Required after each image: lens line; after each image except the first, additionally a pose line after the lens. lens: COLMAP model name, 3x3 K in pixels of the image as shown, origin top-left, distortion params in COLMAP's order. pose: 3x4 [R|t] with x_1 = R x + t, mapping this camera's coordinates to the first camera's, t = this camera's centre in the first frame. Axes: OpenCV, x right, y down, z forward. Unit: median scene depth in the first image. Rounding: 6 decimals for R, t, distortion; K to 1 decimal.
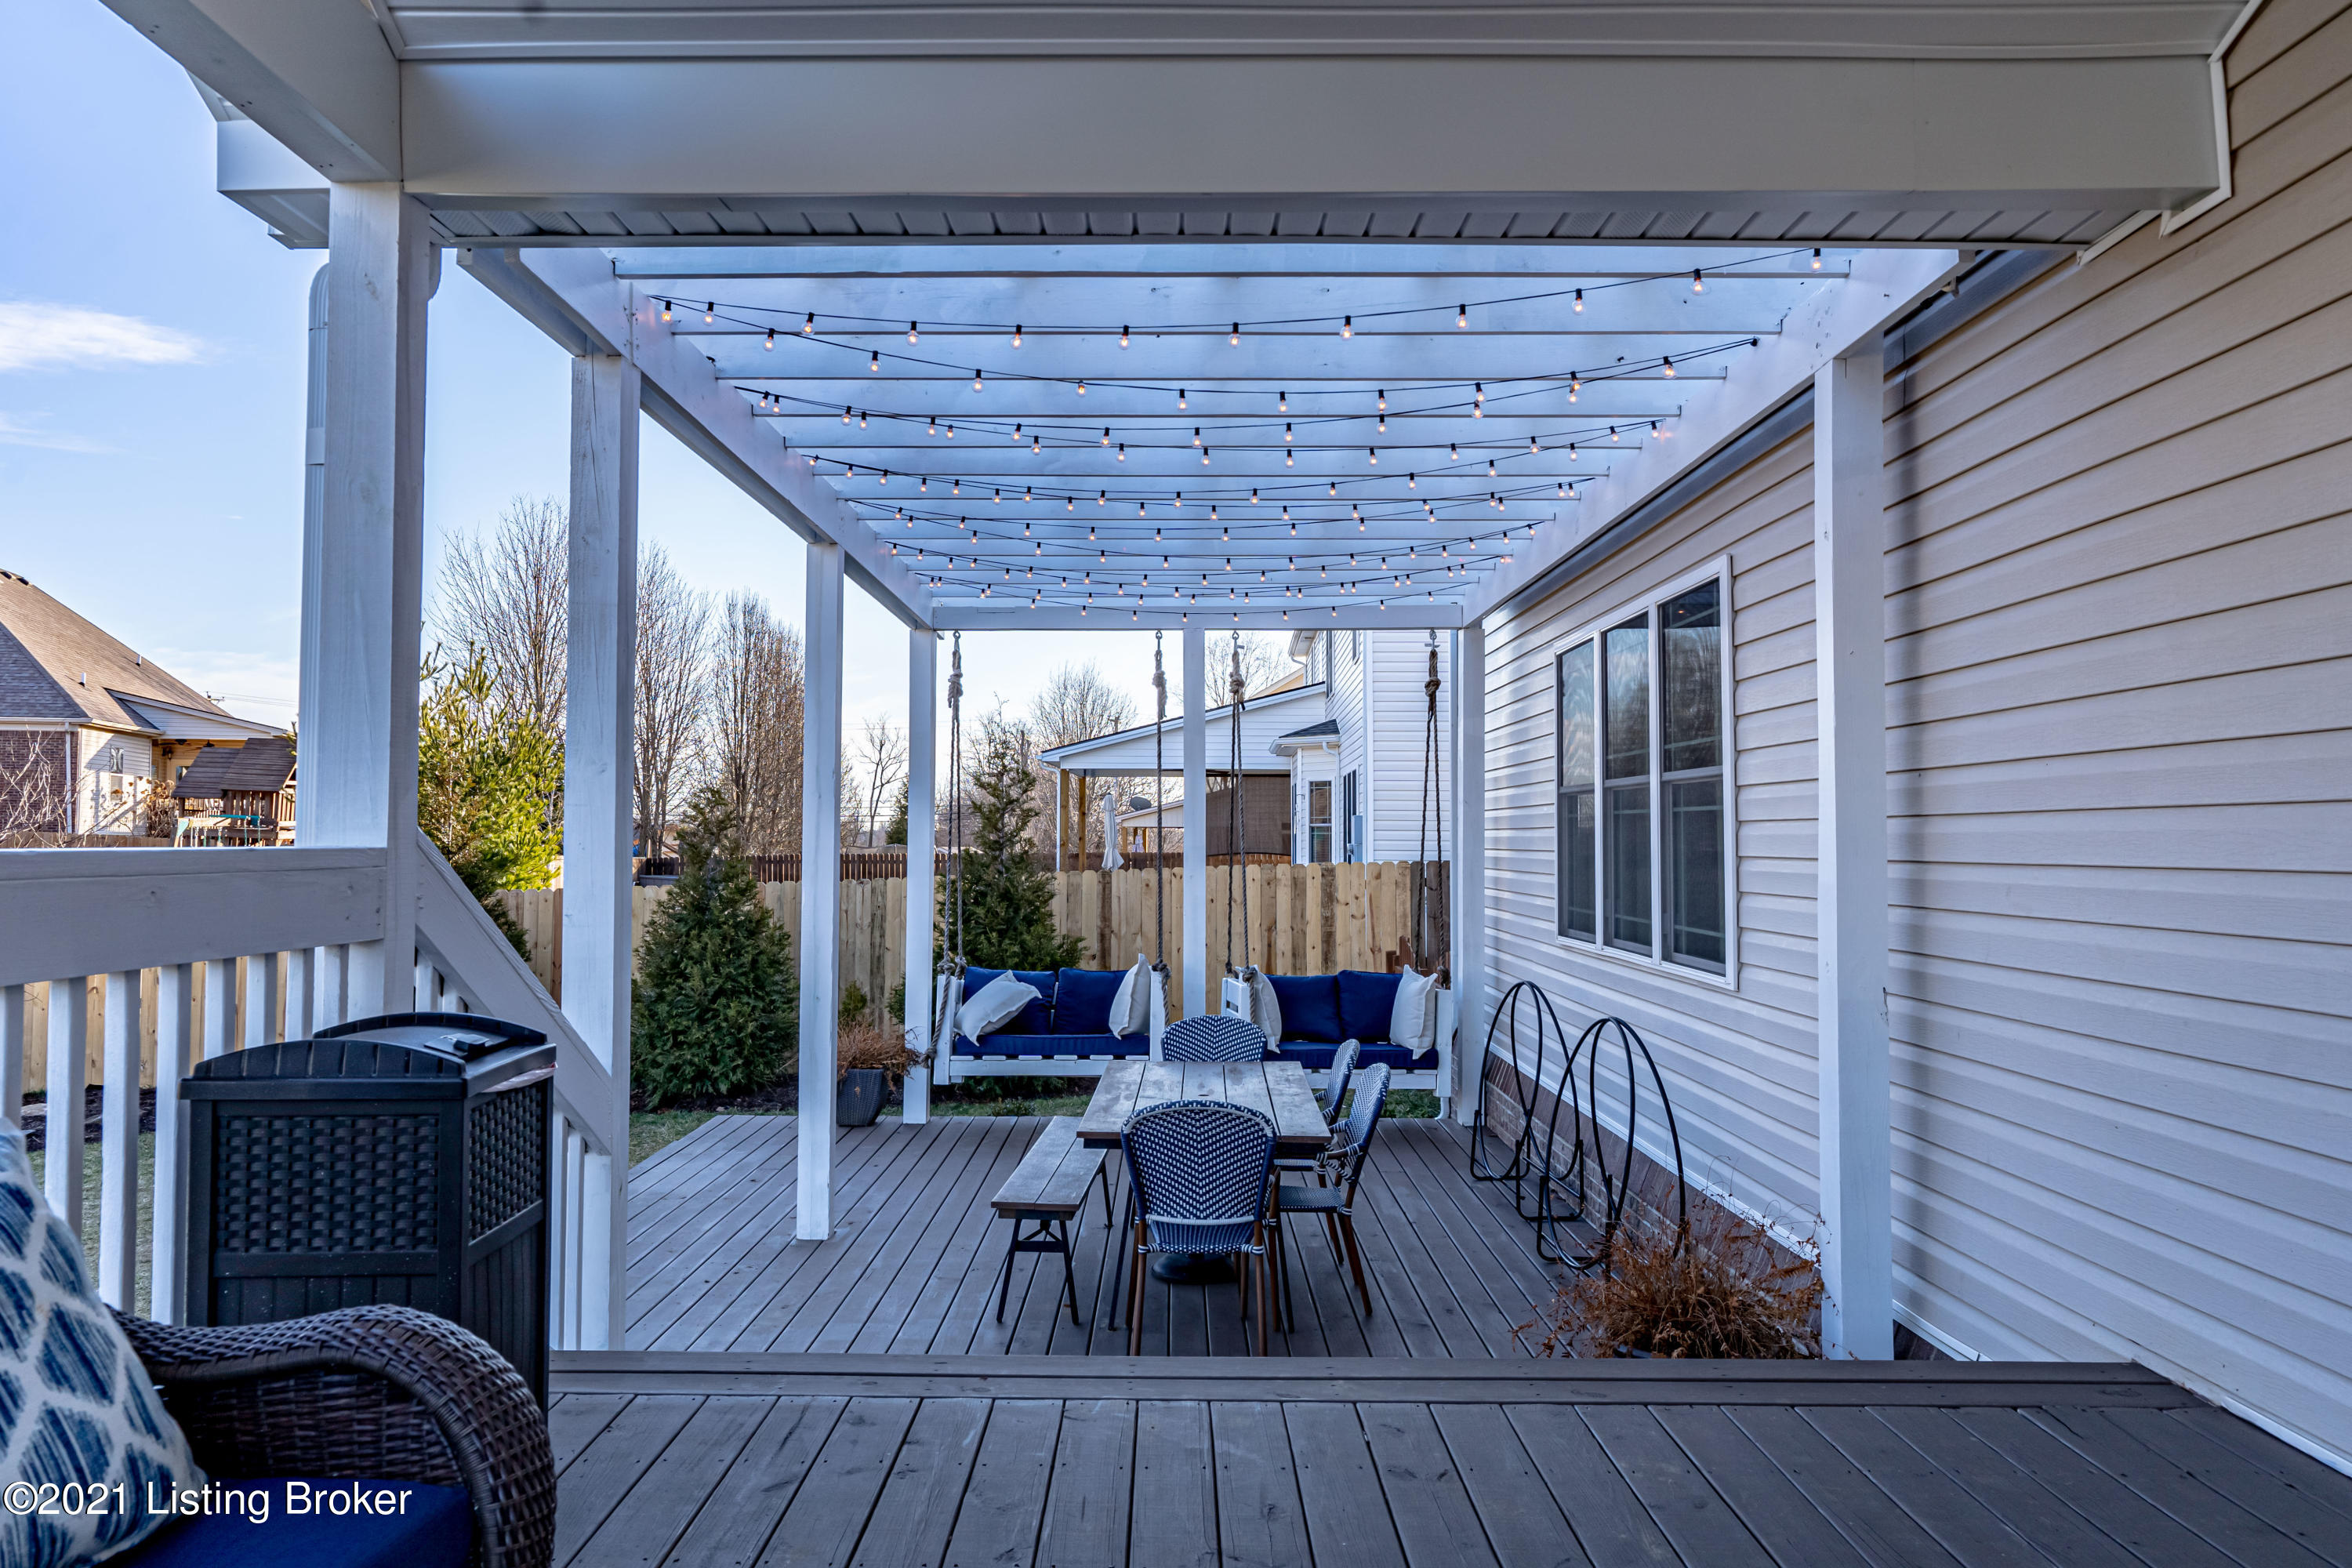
lens RADIAL K [[1653.0, 0, 1176.0], [0, 1653.0, 784.0], [0, 0, 1]] dist [0.000673, 0.000034]
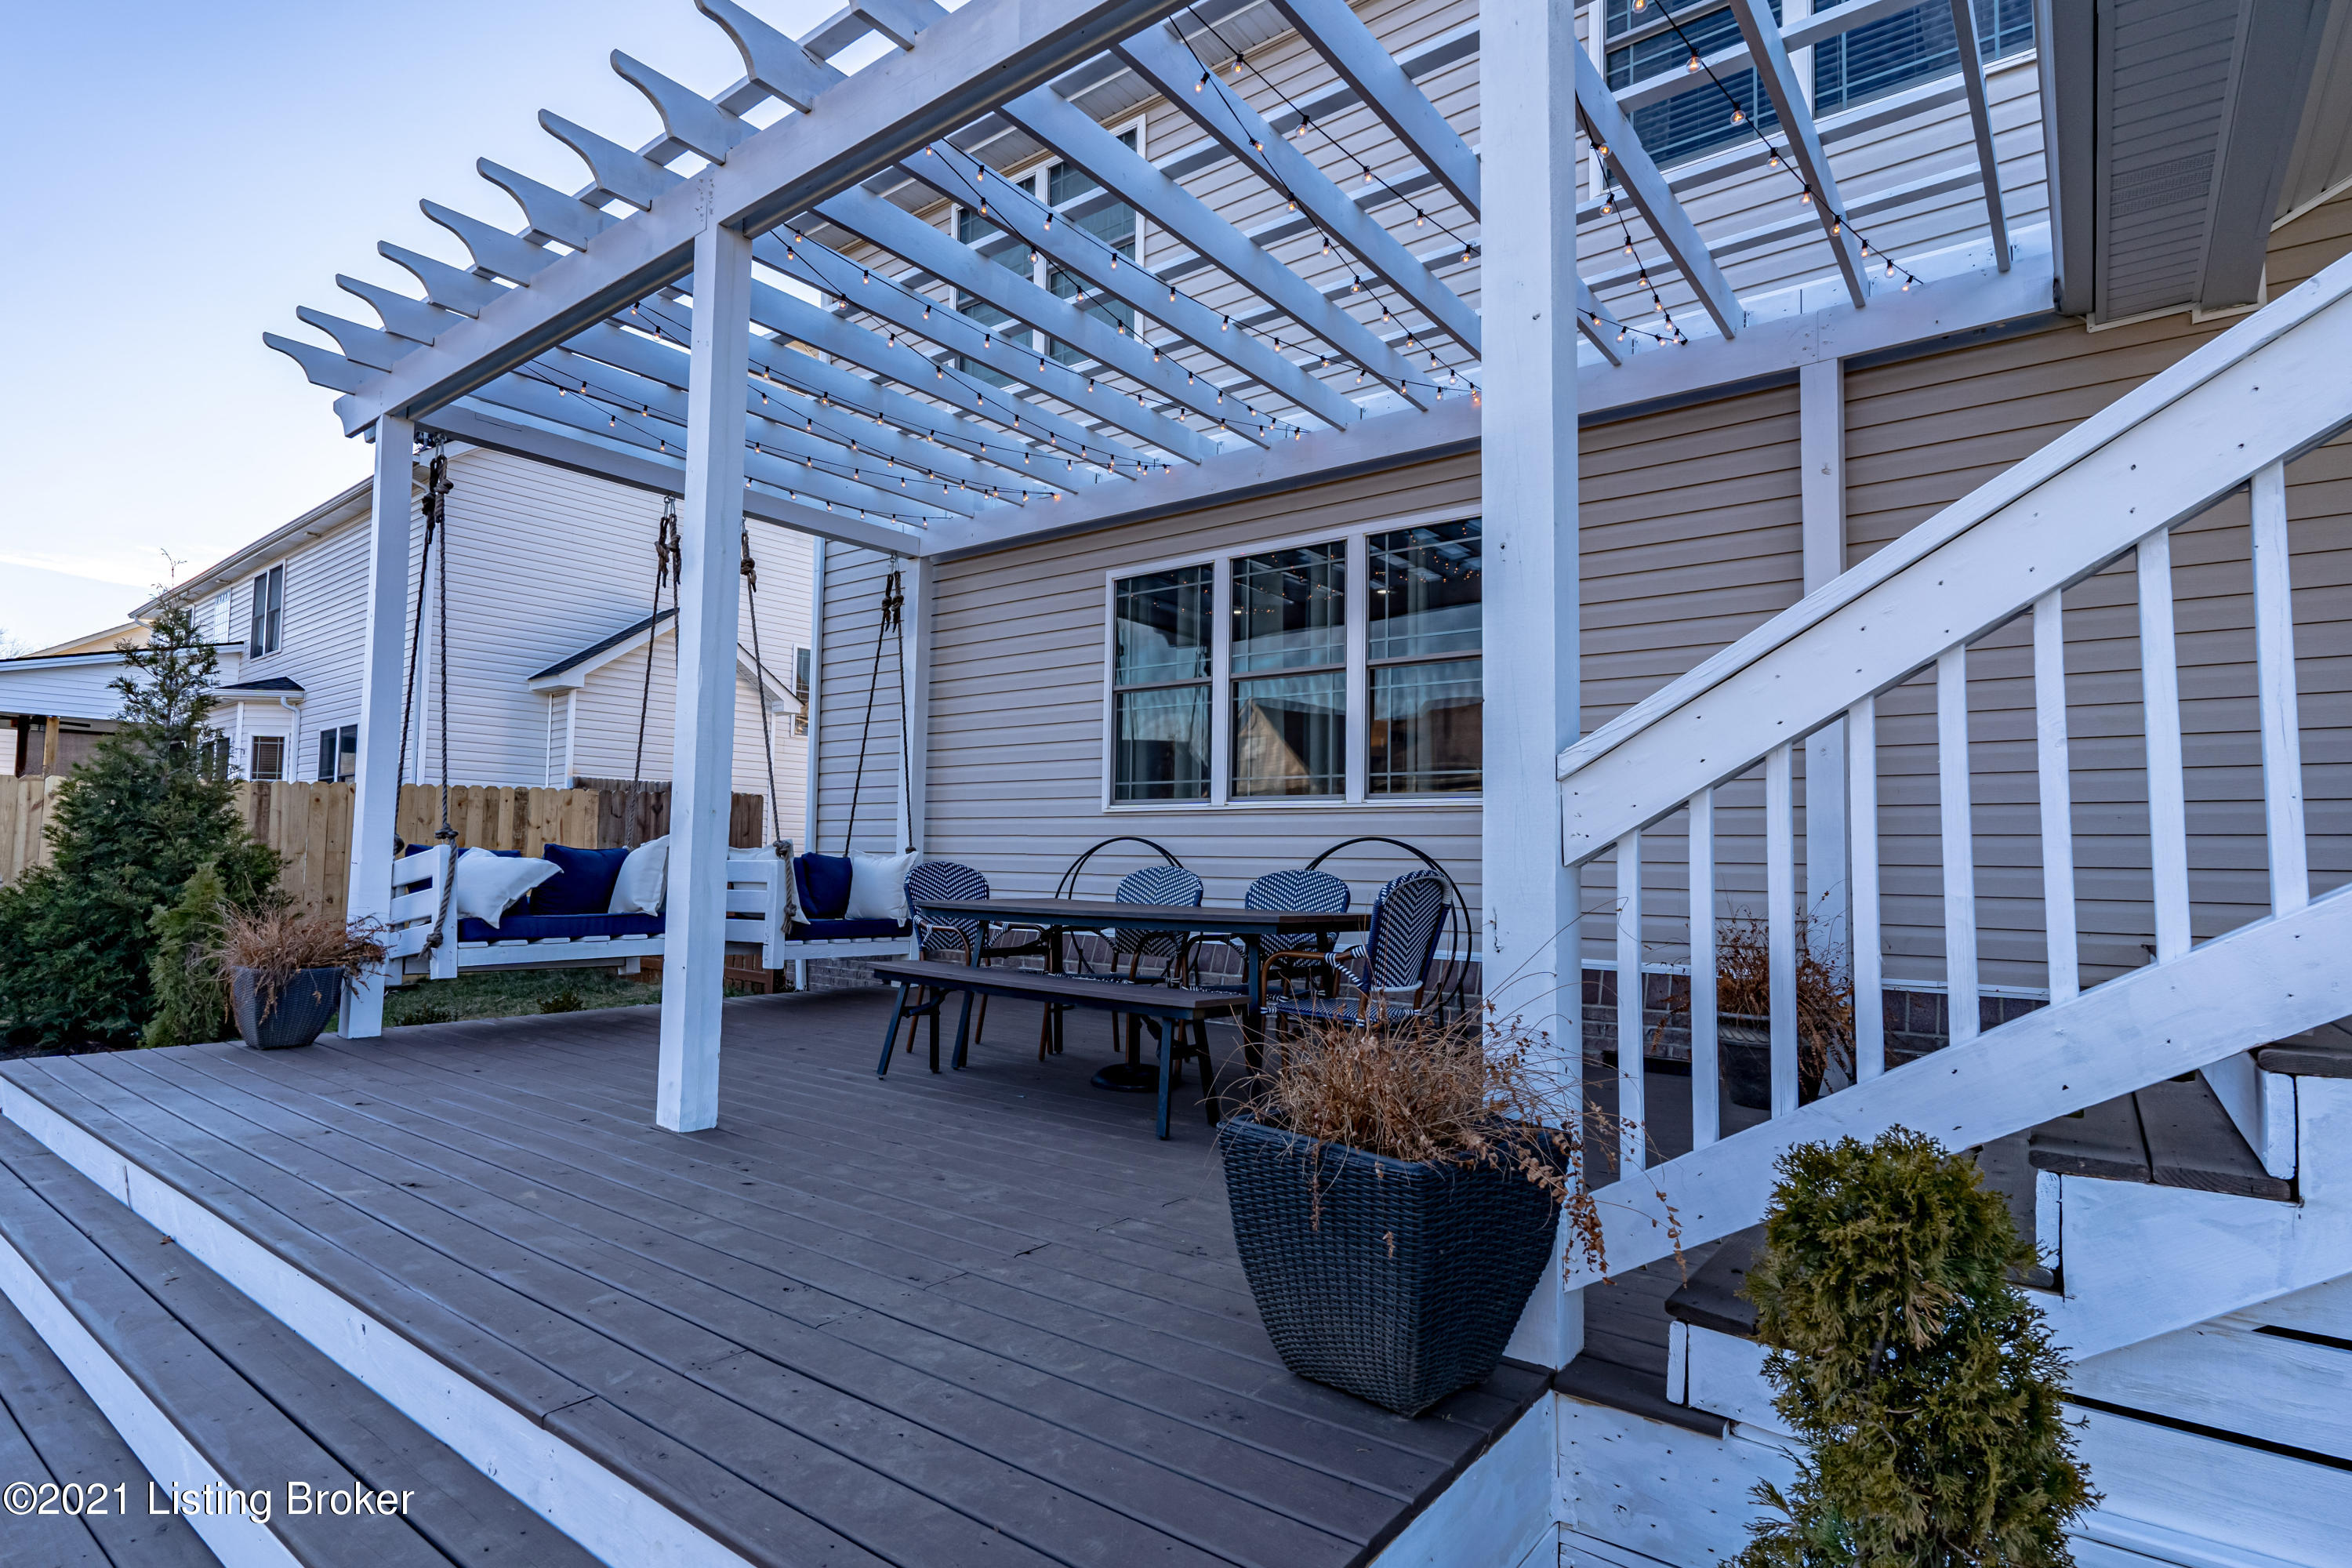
lens RADIAL K [[1179.4, 0, 1176.0], [0, 1179.4, 784.0], [0, 0, 1]] dist [-0.000650, -0.000112]
pose [[0.608382, 0.056521, 0.791629, -0.372353], [-0.038228, 0.998390, -0.041905, 0.094043], [-0.792723, -0.004768, 0.609563, 0.353877]]
